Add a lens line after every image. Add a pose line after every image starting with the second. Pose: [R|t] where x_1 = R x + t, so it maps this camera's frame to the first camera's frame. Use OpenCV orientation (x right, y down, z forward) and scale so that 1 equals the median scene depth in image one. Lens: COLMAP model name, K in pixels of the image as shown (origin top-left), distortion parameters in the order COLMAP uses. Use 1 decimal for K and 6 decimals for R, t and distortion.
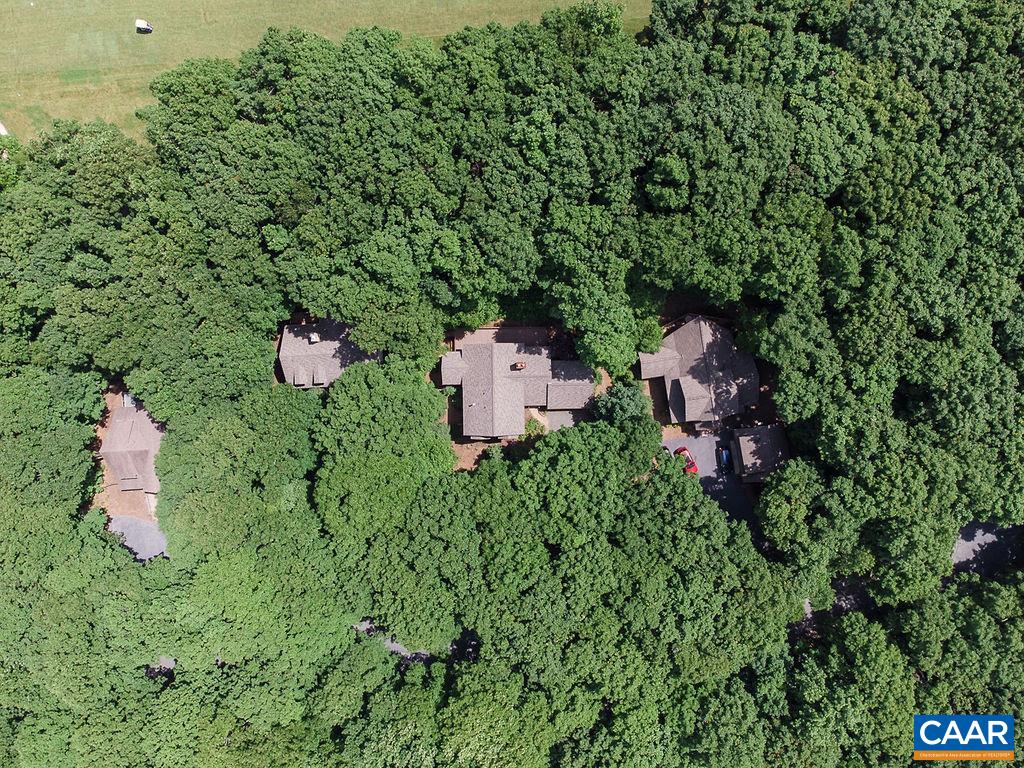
lens RADIAL K [[769.2, 0, 506.3], [0, 769.2, 382.1], [0, 0, 1]] dist [0.023960, -0.004631]
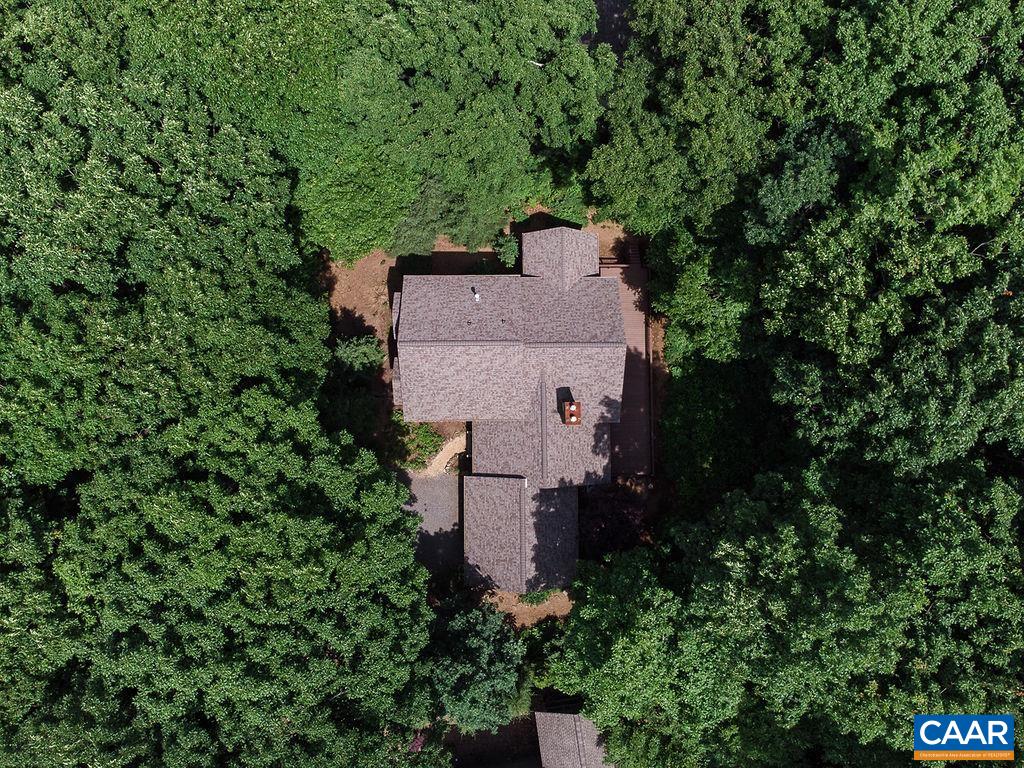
lens RADIAL K [[769.2, 0, 490.5], [0, 769.2, 387.2], [0, 0, 1]] dist [0.023960, -0.004631]
pose [[-0.009005, 0.999310, -0.036021, 0.022759], [-0.999959, -0.009047, -0.001000, 0.024324], [-0.001326, 0.036010, 0.999351, 0.661477]]
